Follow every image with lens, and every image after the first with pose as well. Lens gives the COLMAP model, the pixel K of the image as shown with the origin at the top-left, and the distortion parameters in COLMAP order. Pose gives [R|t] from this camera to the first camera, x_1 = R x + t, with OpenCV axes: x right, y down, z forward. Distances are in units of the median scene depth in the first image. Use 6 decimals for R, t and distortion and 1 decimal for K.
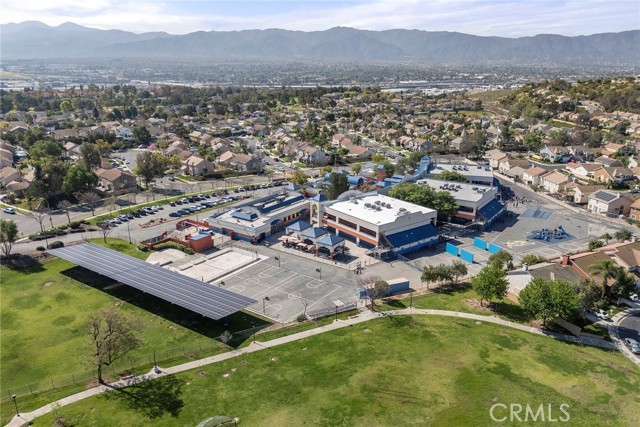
lens RADIAL K [[468.4, 0, 320.0], [0, 468.4, 213.5], [0, 0, 1]] dist [0.090418, -0.079956]
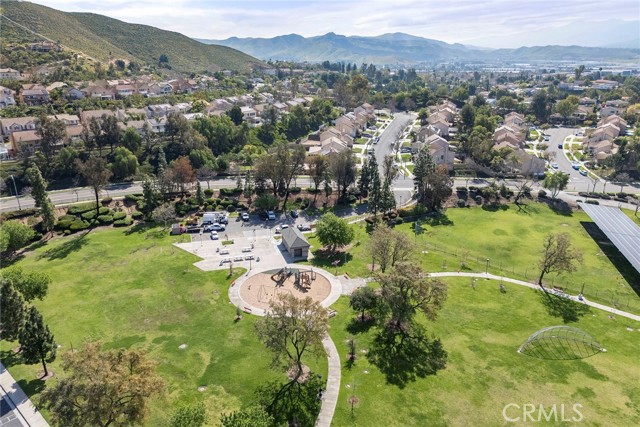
lens RADIAL K [[468.4, 0, 320.0], [0, 468.4, 213.5], [0, 0, 1]] dist [0.090418, -0.079956]
pose [[0.344430, 0.291037, -0.892561, 0.335881], [-0.266035, 0.942021, 0.204504, 0.029859], [0.900329, 0.167015, 0.401887, -0.116479]]
